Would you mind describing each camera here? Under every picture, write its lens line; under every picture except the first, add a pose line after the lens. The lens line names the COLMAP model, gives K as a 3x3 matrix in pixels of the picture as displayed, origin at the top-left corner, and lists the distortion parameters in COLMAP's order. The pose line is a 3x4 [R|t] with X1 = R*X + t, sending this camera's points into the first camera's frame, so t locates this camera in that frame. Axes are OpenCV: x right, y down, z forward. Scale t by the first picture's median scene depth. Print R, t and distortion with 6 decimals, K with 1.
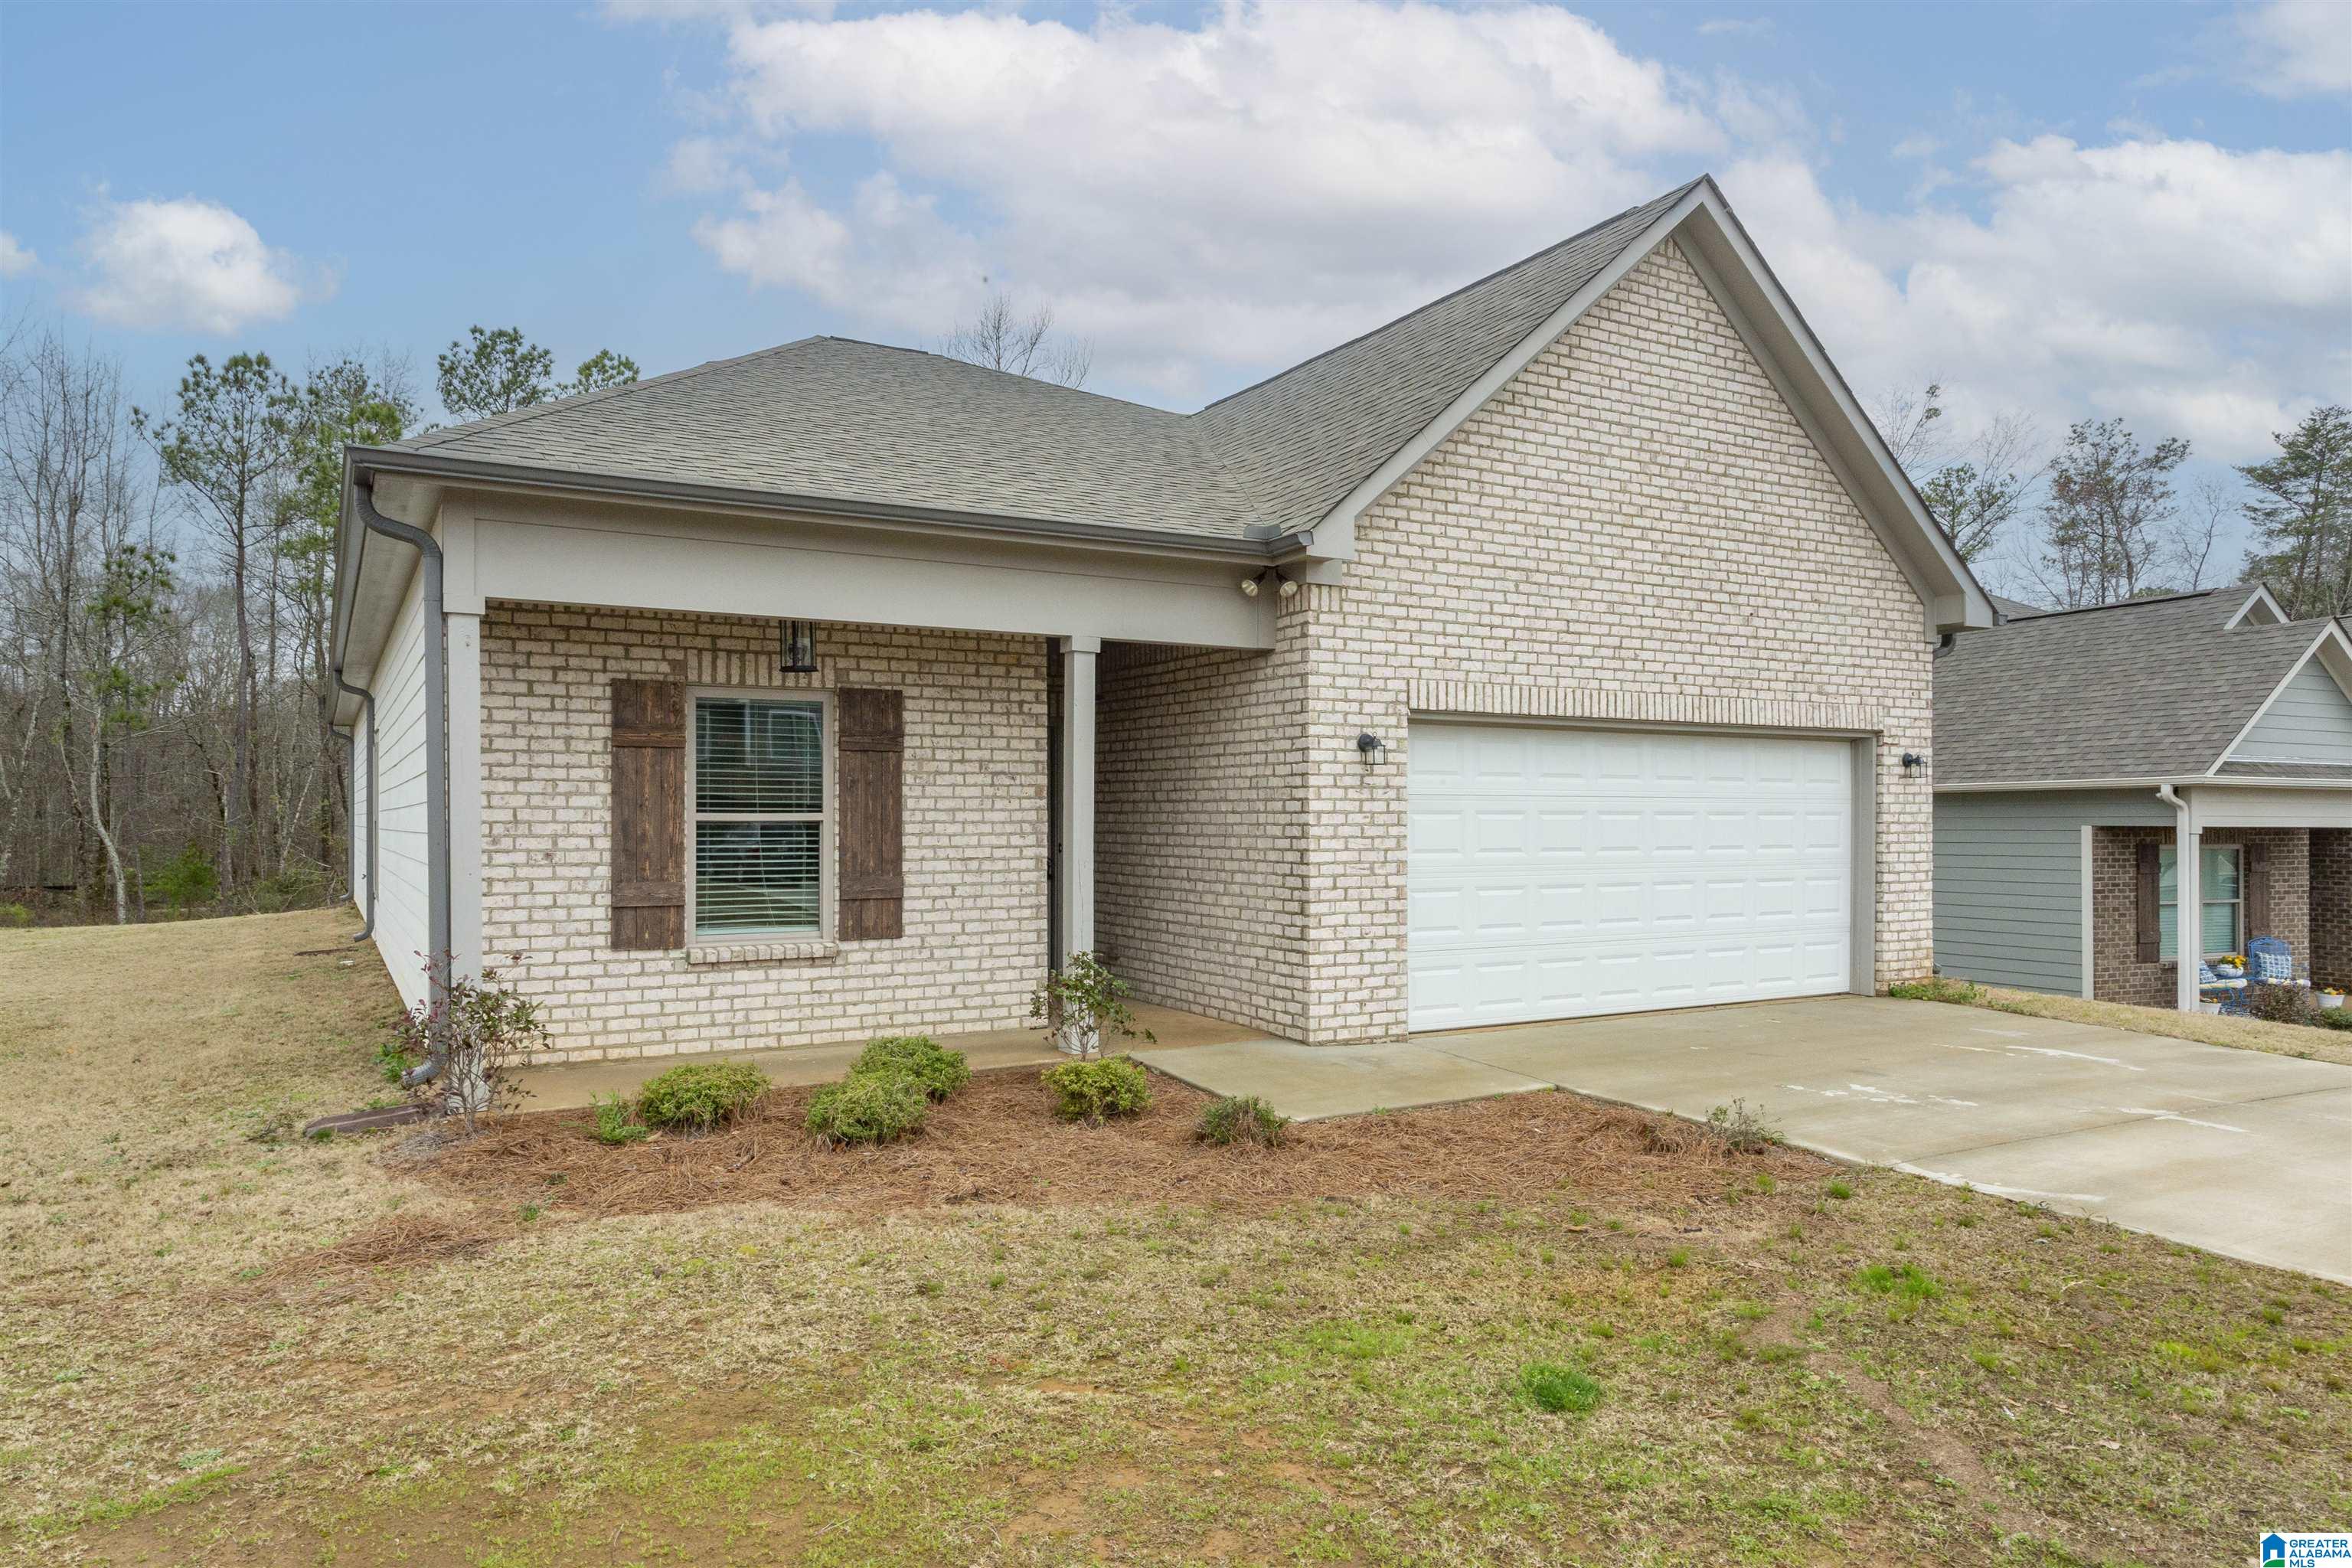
lens RADIAL K [[1499.9, 0, 1186.5], [0, 1499.9, 796.8], [0, 0, 1]] dist [-0.001514, 0.000393]
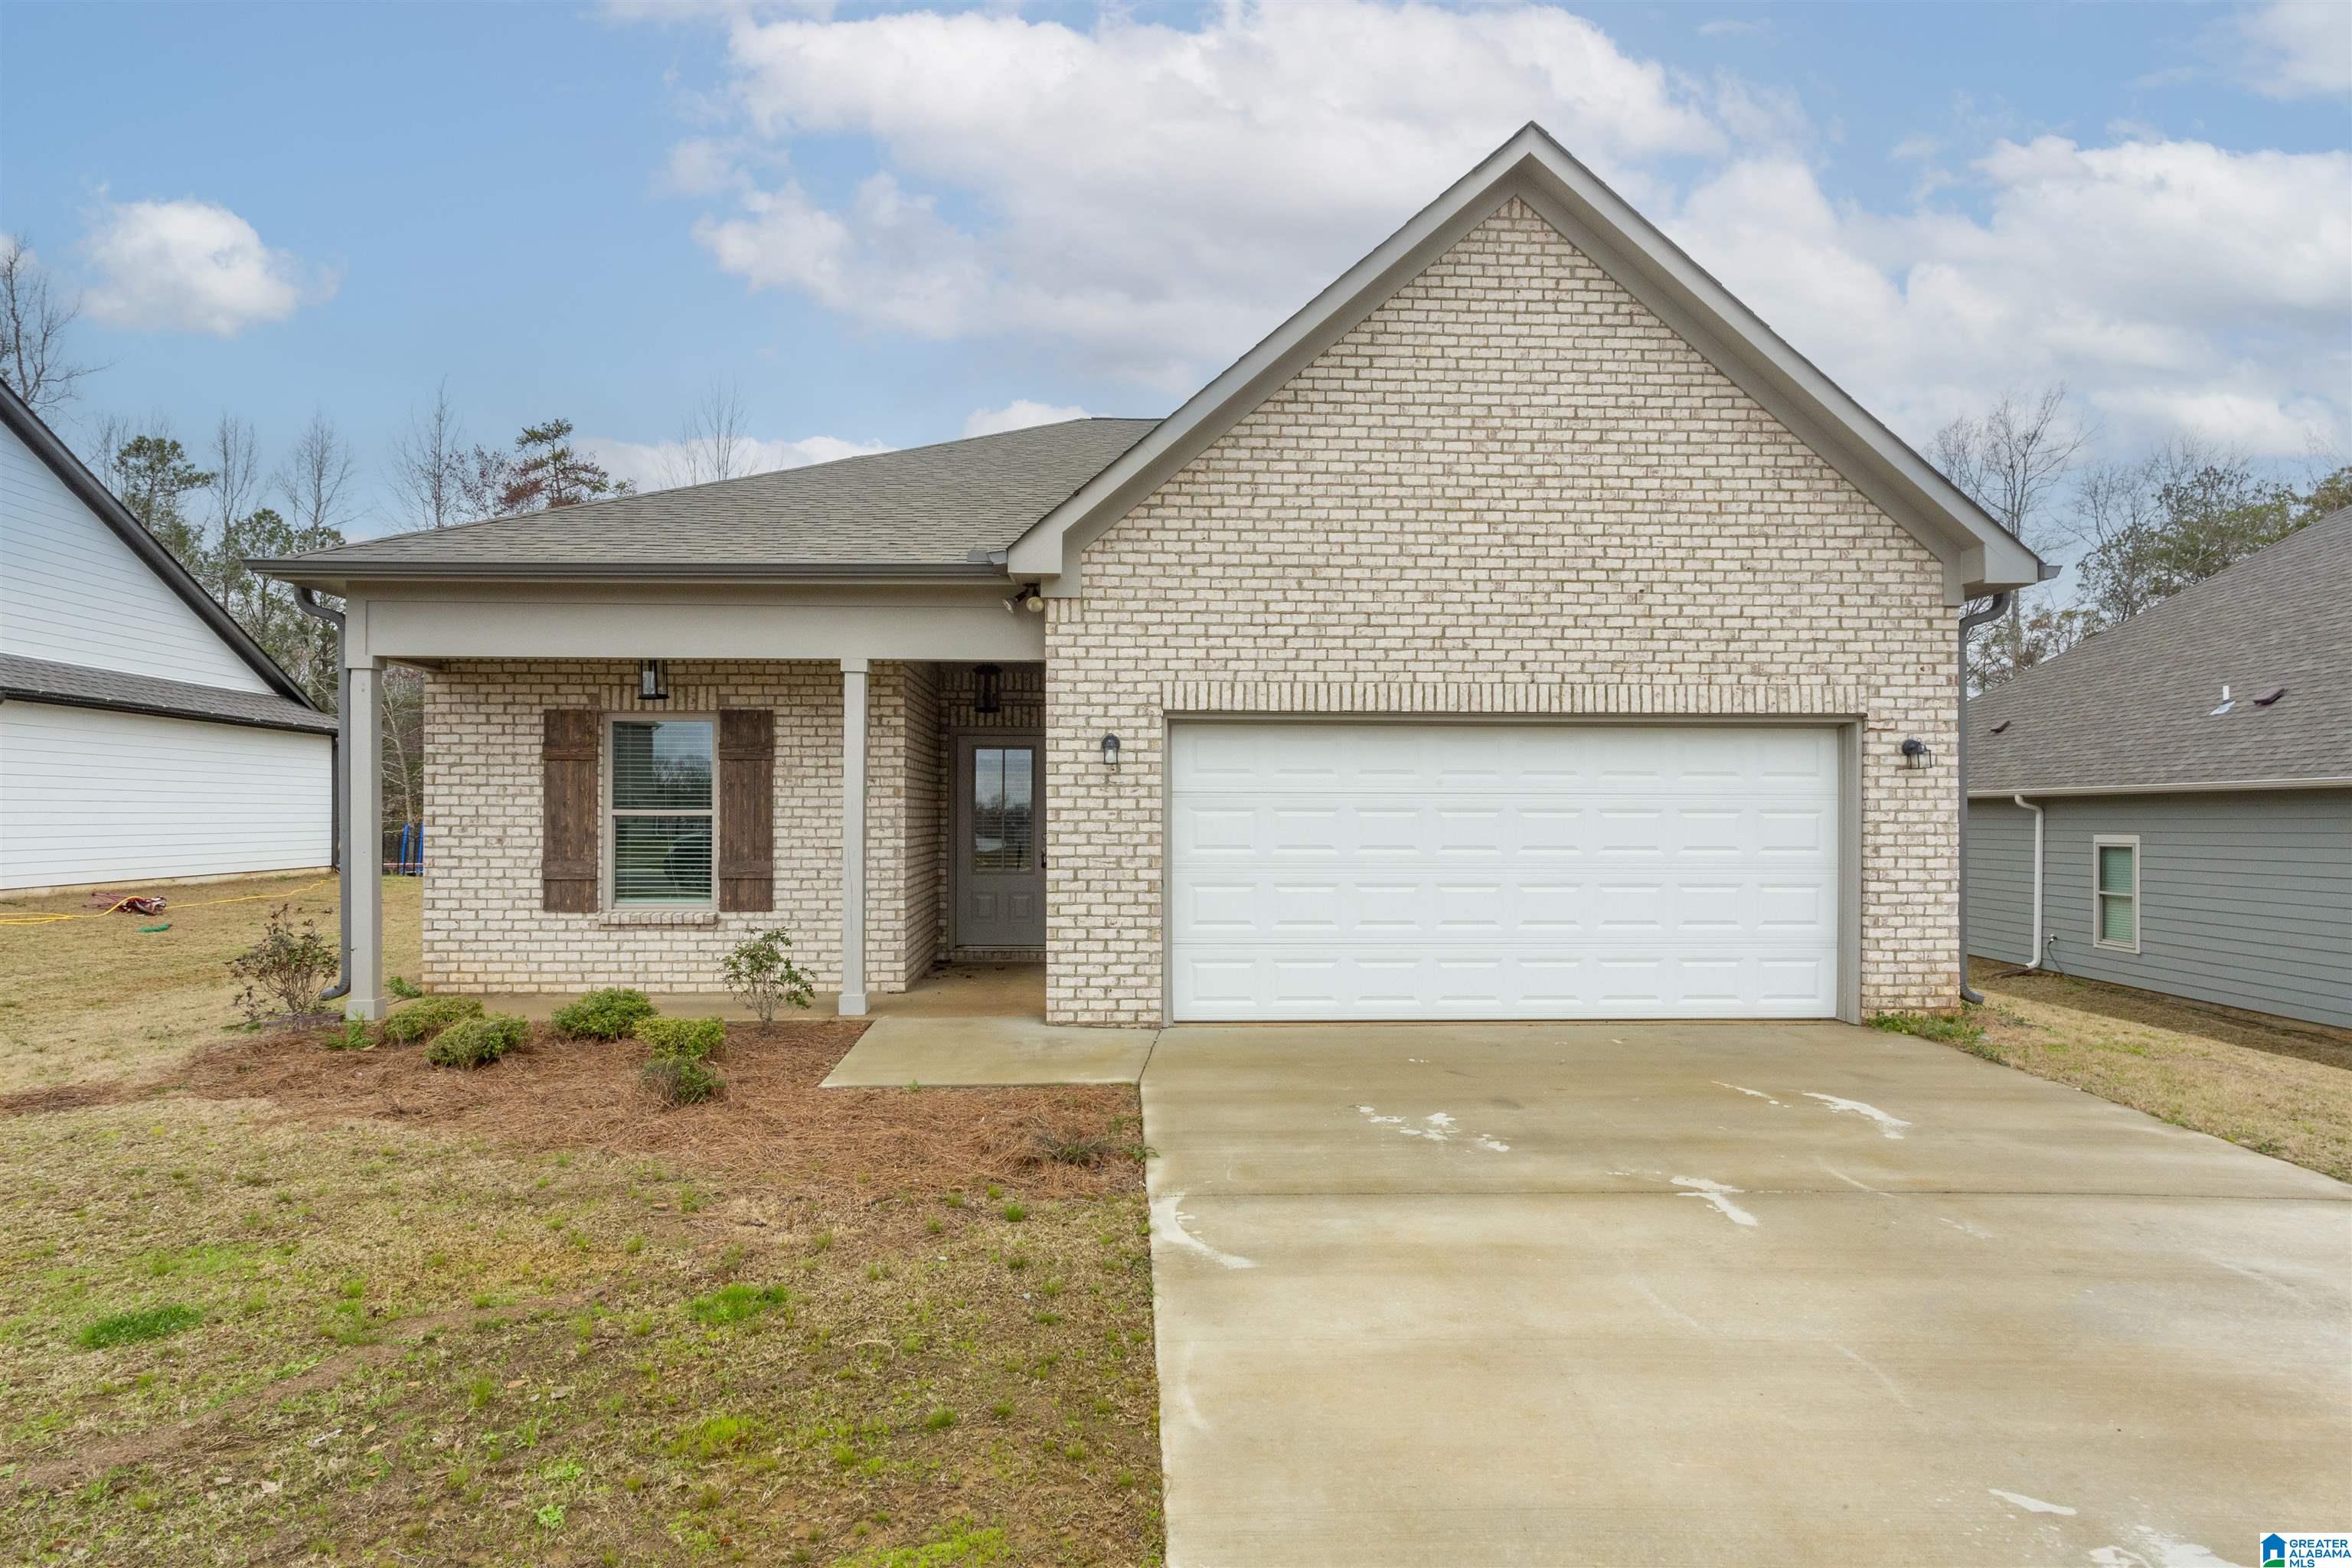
lens RADIAL K [[1277.0, 0, 1162.0], [0, 1277.0, 794.4], [0, 0, 1]] dist [-0.001298, 0.004034]
pose [[0.884578, -0.005527, -0.466360, 0.572152], [0.004006, 0.999983, -0.004252, 0.003871], [0.466376, 0.001893, 0.884585, 0.218041]]
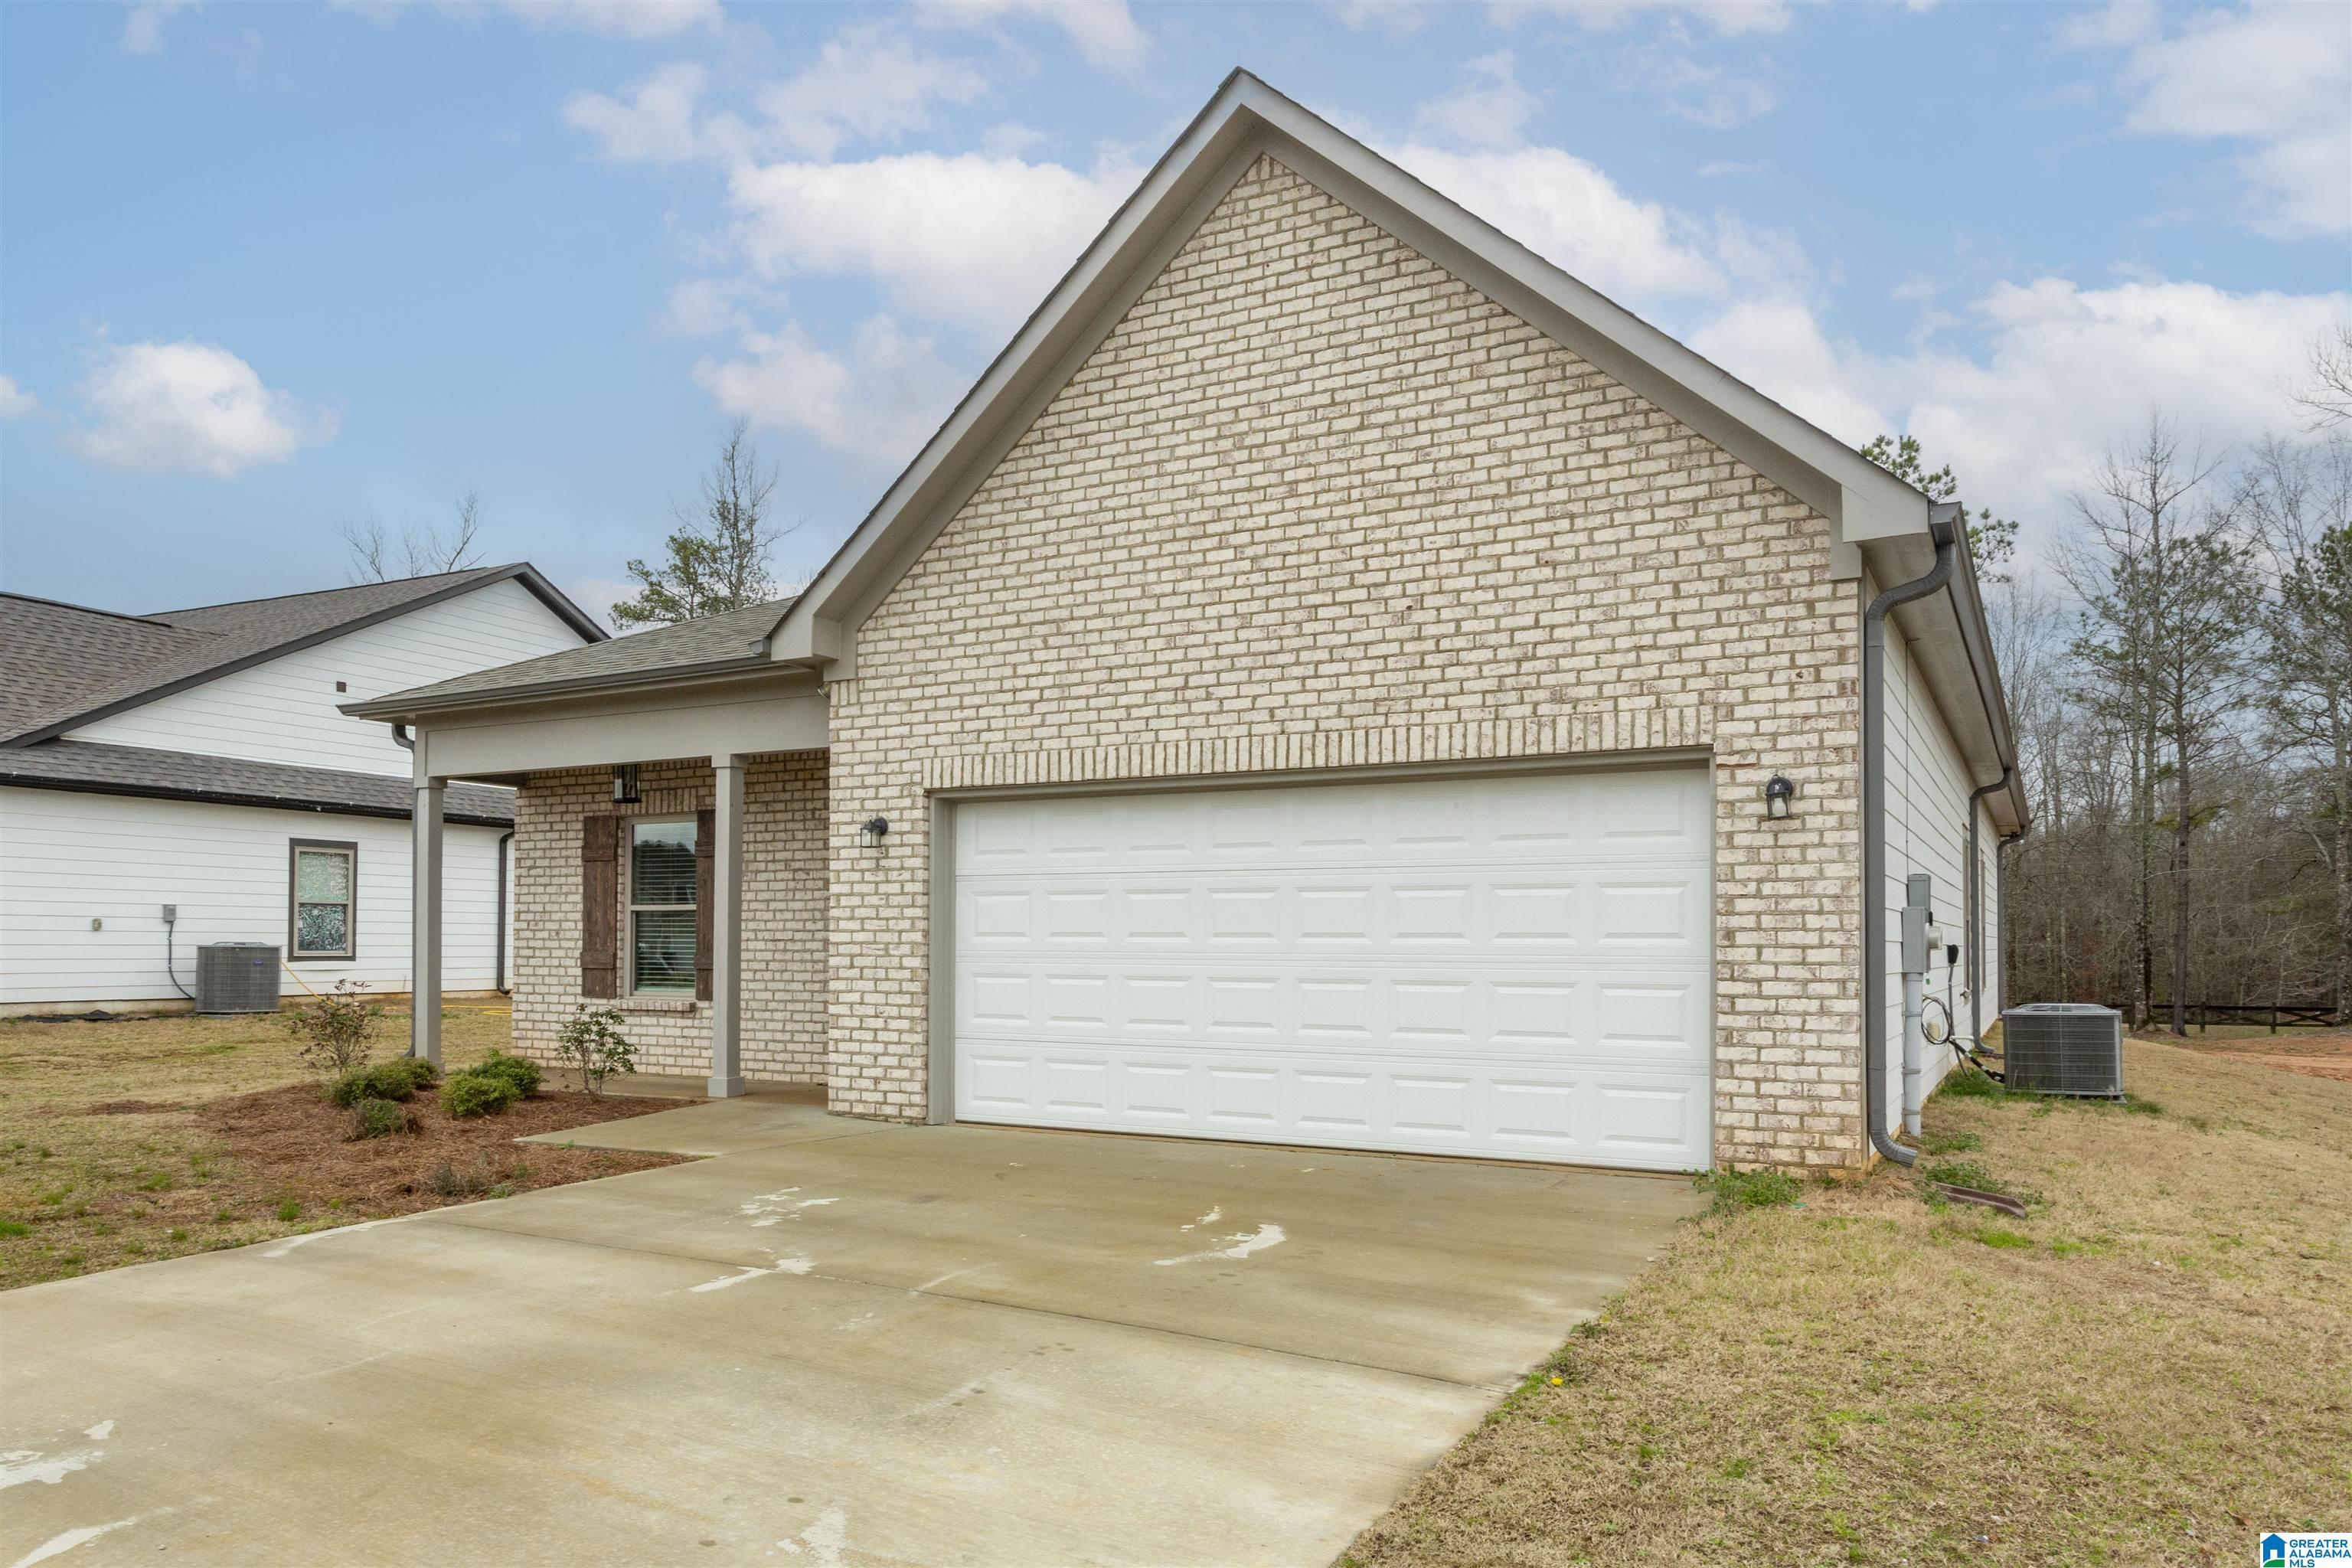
lens RADIAL K [[1581.3, 0, 1178.1], [0, 1581.3, 895.2], [0, 0, 1]] dist [-0.001331, 0.000137]
pose [[0.514210, -0.024680, -0.857309, 1.148470], [0.008187, 0.999682, -0.023869, 0.038449], [0.857625, 0.005255, 0.514248, 0.619155]]
